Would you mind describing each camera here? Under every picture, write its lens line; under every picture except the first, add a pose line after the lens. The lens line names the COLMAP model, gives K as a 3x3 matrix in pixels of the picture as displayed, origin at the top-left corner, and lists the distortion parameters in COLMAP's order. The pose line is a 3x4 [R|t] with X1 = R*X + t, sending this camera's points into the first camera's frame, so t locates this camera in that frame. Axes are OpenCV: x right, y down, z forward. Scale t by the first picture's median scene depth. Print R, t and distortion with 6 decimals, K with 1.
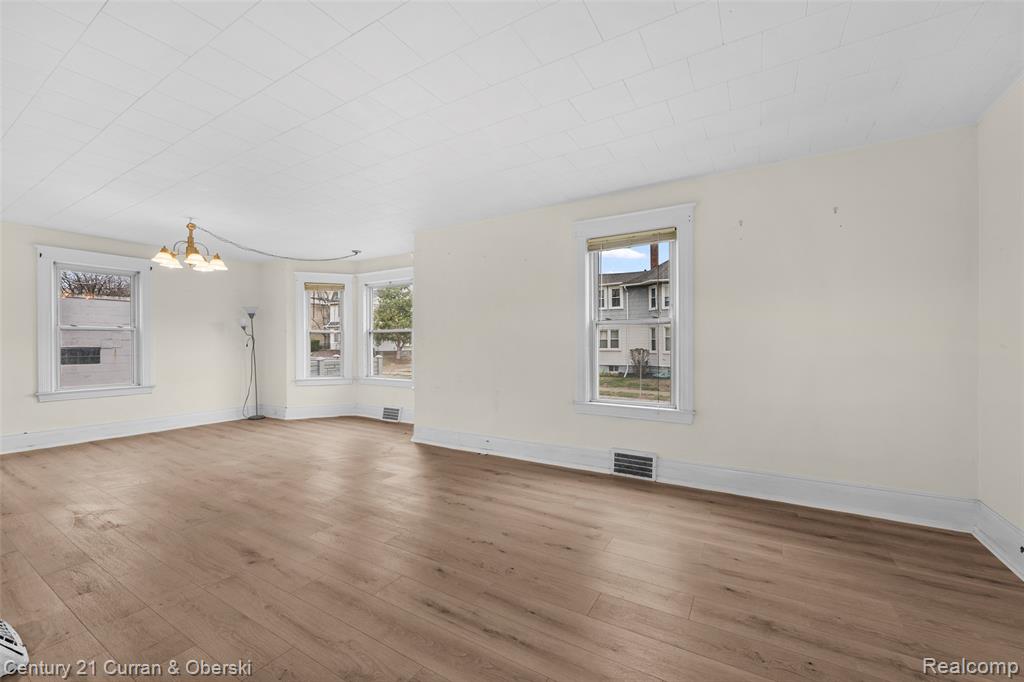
lens RADIAL K [[403.0, 0, 513.9], [0, 403.0, 345.0], [0, 0, 1]] dist [0.000821, 0.000032]
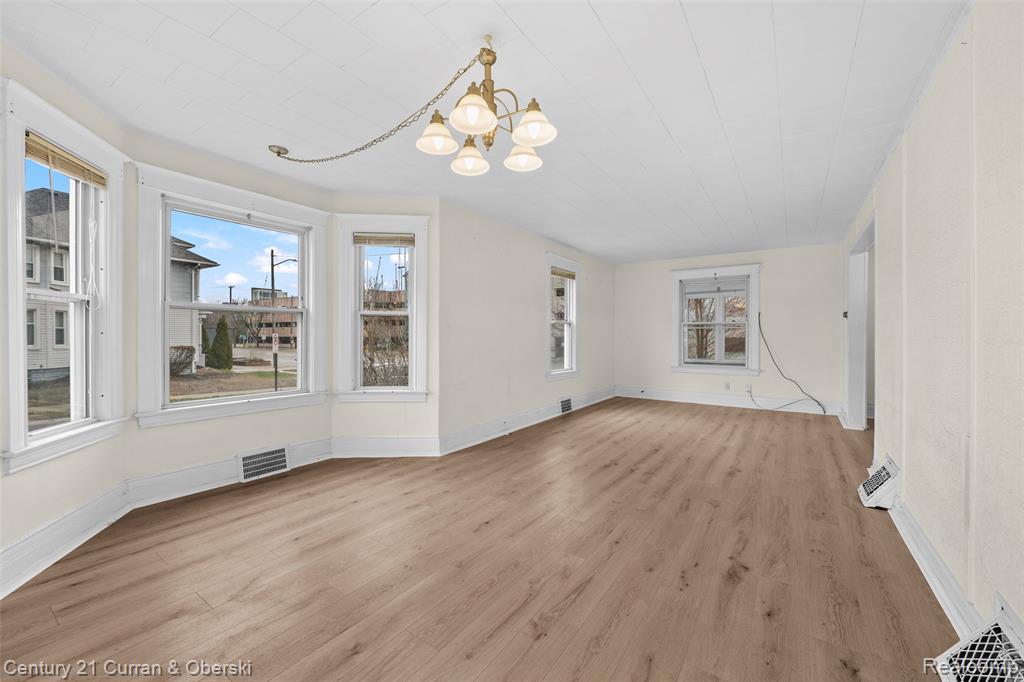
lens RADIAL K [[417.6, 0, 511.8], [0, 417.6, 336.3], [0, 0, 1]] dist [0.001110, -0.000017]
pose [[0.060132, -0.002703, 0.998187, -1.201021], [-0.001049, 0.999996, 0.002771, 0.002289], [-0.998190, -0.001214, 0.060129, 0.920292]]
